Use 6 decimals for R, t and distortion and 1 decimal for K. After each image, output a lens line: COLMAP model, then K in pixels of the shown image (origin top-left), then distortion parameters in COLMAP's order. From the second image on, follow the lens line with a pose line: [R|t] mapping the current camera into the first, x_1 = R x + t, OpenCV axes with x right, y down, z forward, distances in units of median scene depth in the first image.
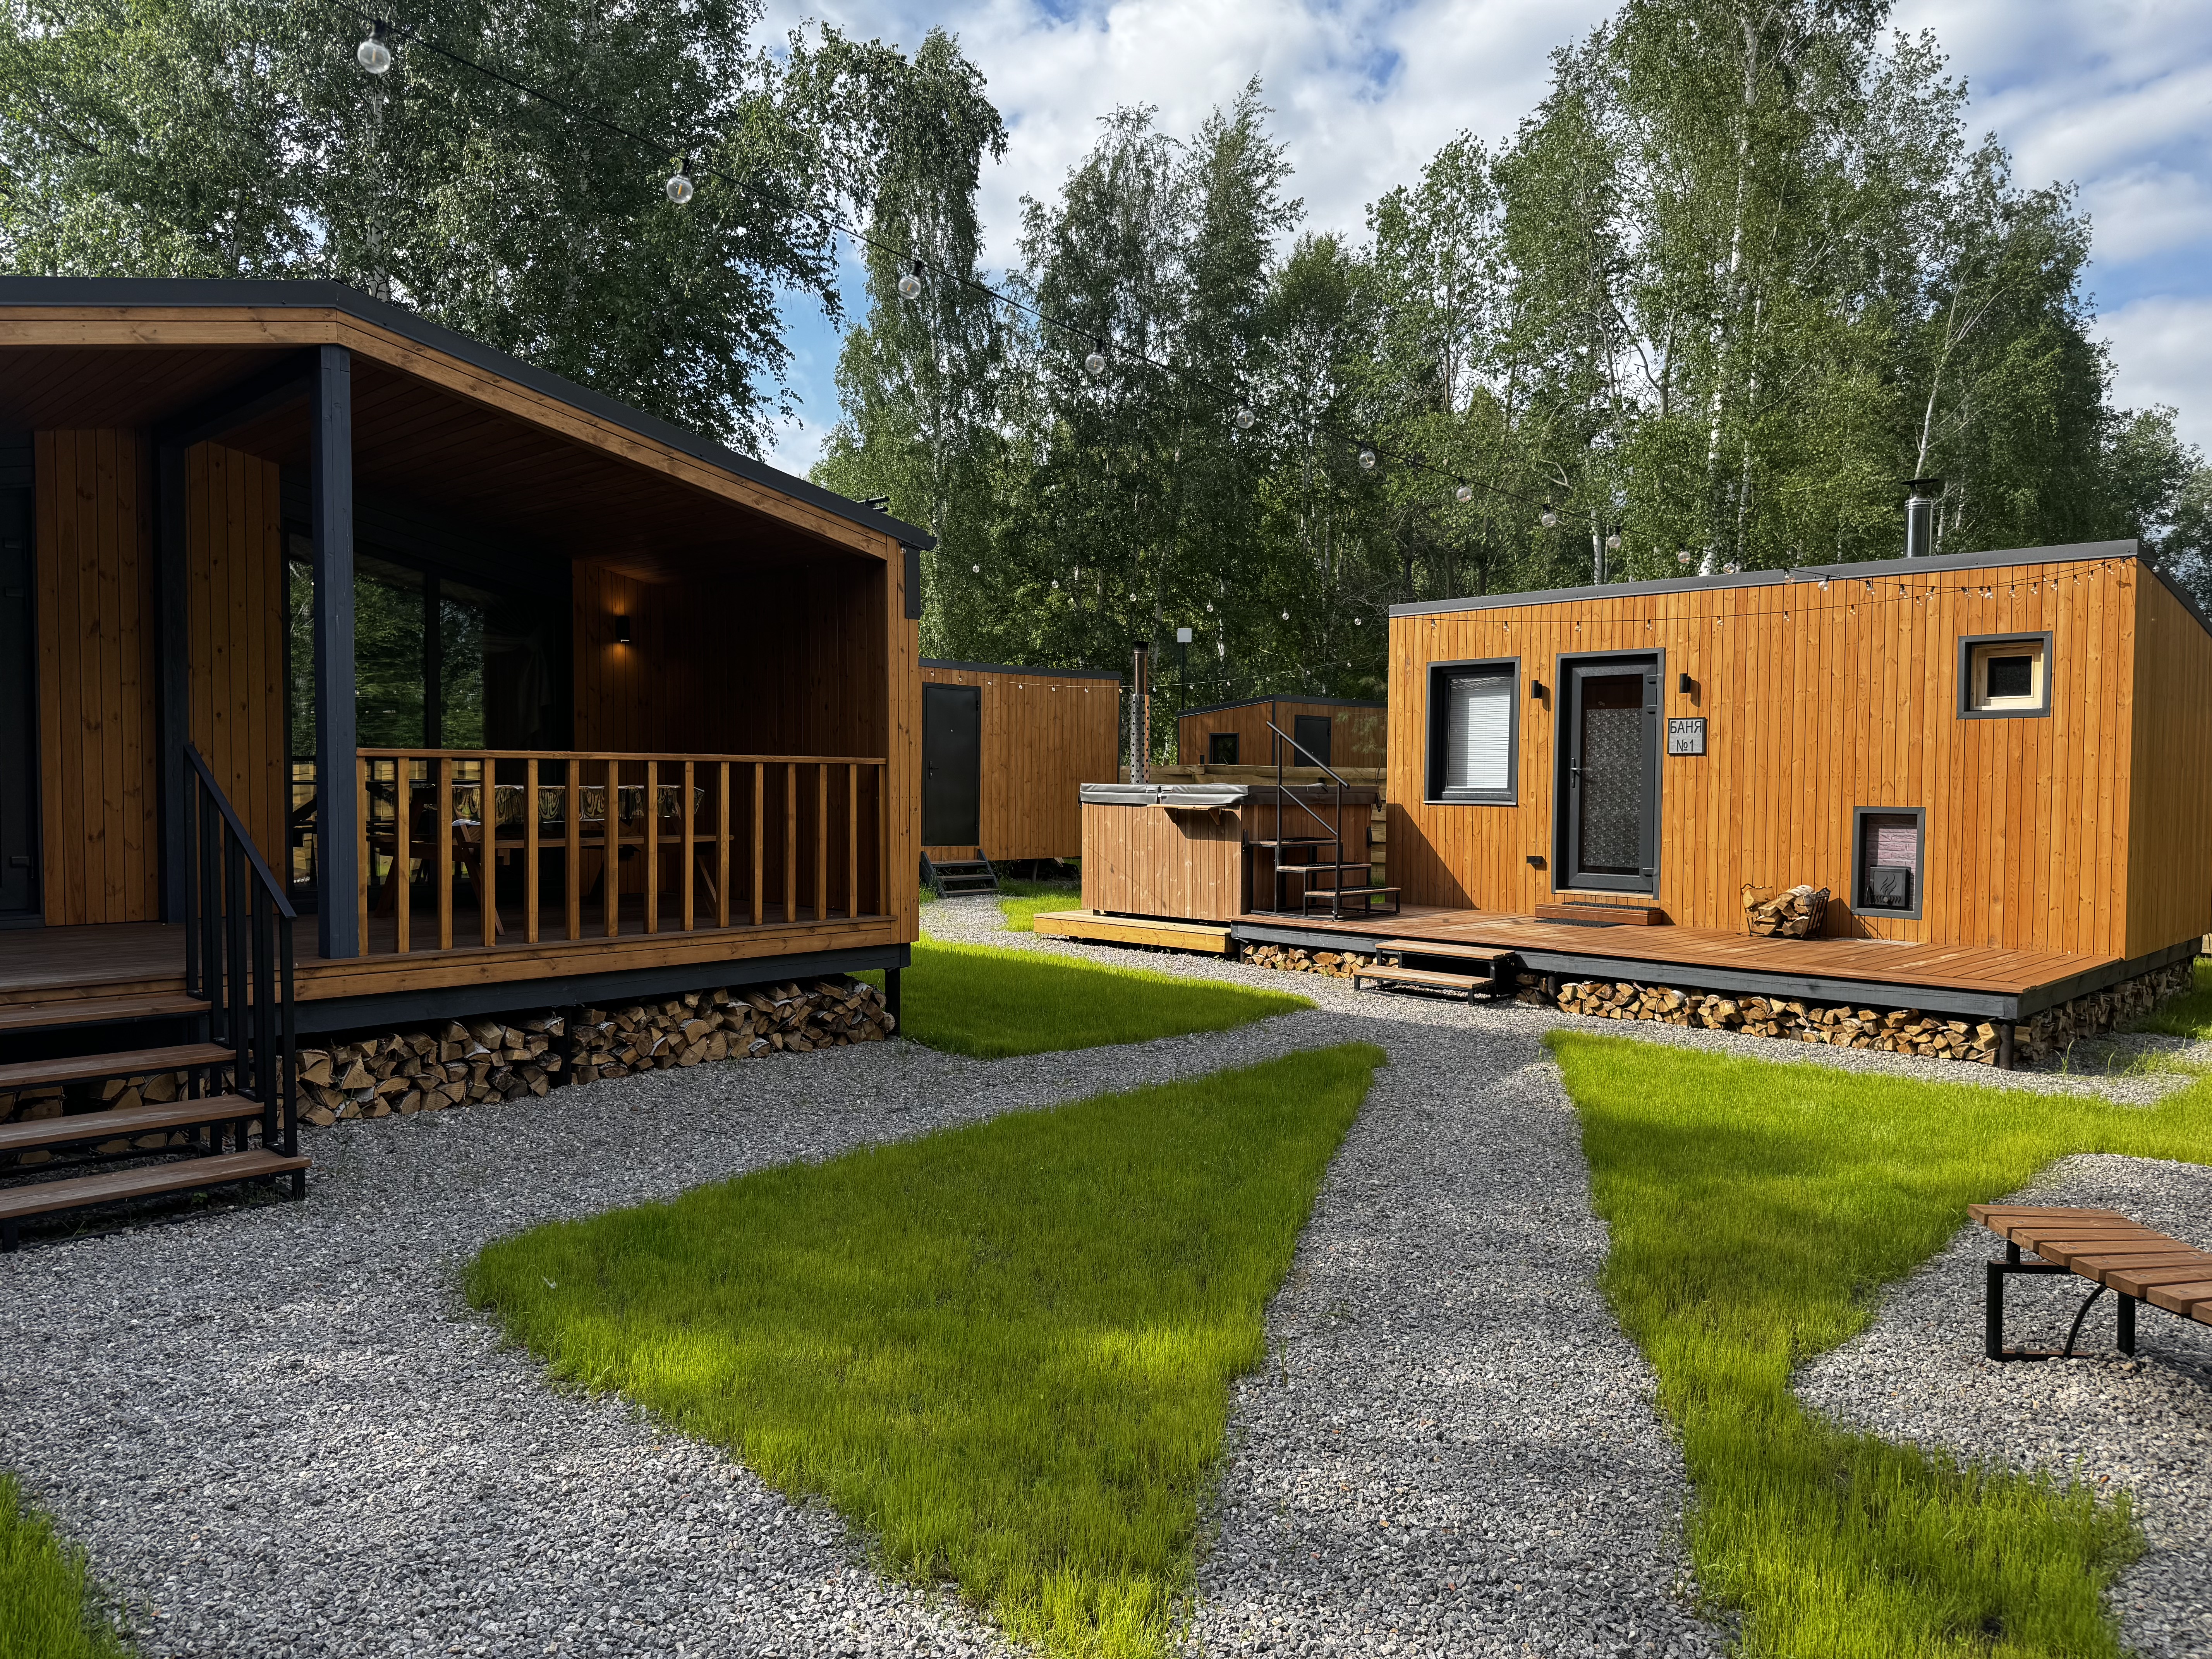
lens RADIAL K [[1552.1, 0, 1110.5], [0, 1552.1, 828.9], [0, 0, 1]] dist [0.152302, -0.255694]
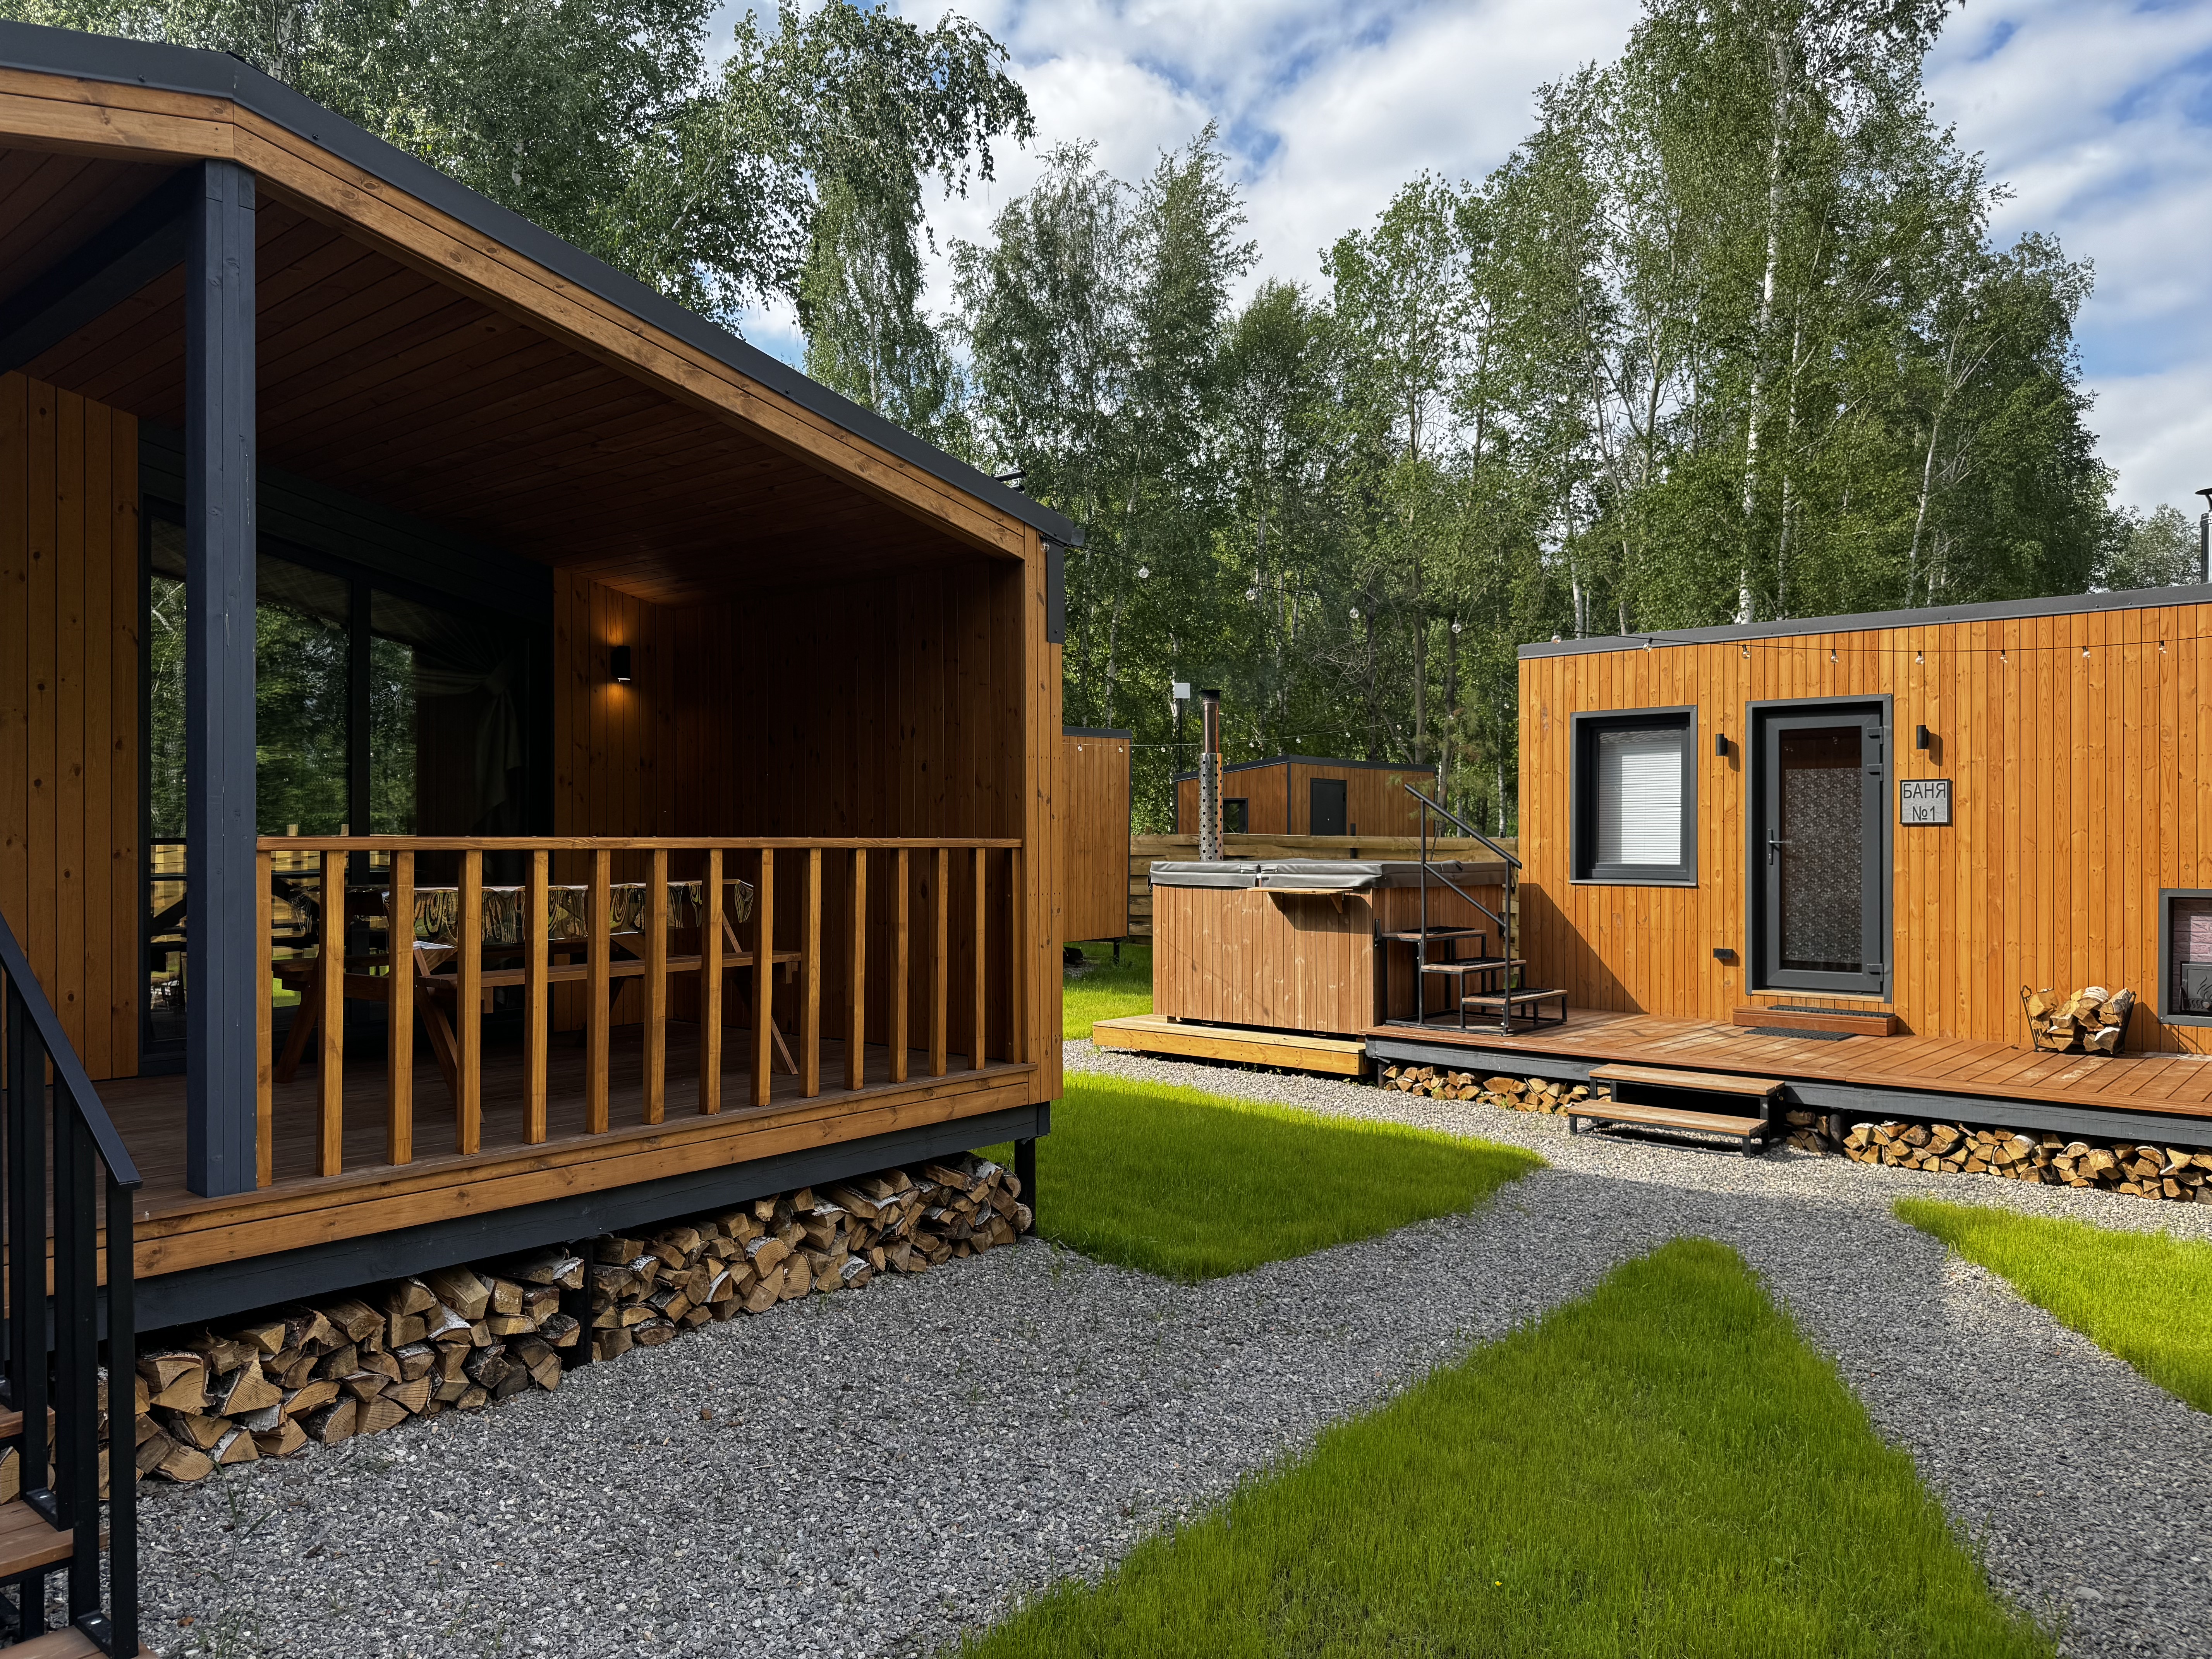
lens RADIAL K [[1543.6, 0, 1099.8], [0, 1543.6, 833.8], [0, 0, 1]] dist [0.080837, -0.098402]
pose [[0.998061, -0.005897, 0.061956, -0.118289], [0.008243, 0.999256, -0.037674, -0.016574], [-0.061687, 0.038112, 0.997368, 0.237114]]
